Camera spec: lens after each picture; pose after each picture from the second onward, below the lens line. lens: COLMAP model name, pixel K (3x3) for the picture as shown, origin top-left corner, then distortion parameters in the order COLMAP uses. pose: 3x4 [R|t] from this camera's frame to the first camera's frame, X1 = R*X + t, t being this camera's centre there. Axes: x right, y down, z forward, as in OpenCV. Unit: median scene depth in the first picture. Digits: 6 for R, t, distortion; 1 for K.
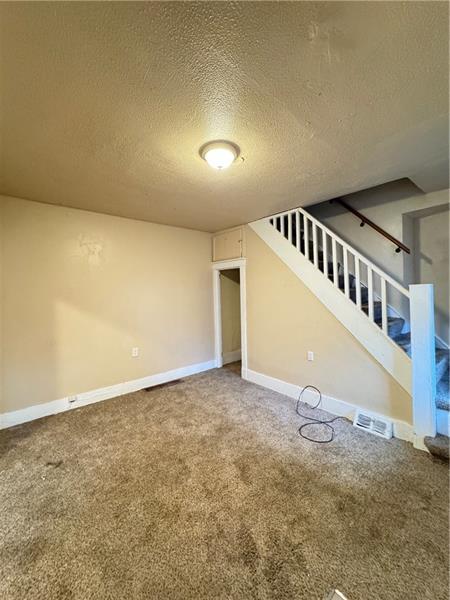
lens RADIAL K [[238.8, 0, 224.5], [0, 238.8, 299.0], [0, 0, 1]] dist [-0.000559, 0.000127]
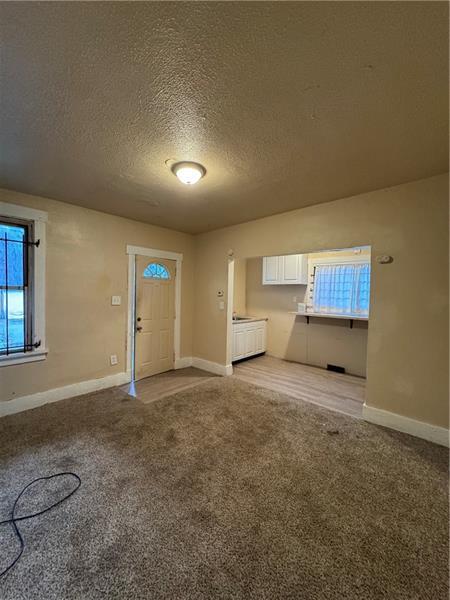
lens RADIAL K [[238.8, 0, 224.5], [0, 238.8, 299.0], [0, 0, 1]] dist [-0.000559, 0.000127]
pose [[-0.991201, 0.006991, -0.132178, -0.032606], [0.002576, 0.999434, 0.033544, -0.016237], [0.132337, 0.032909, -0.990658, 2.358805]]
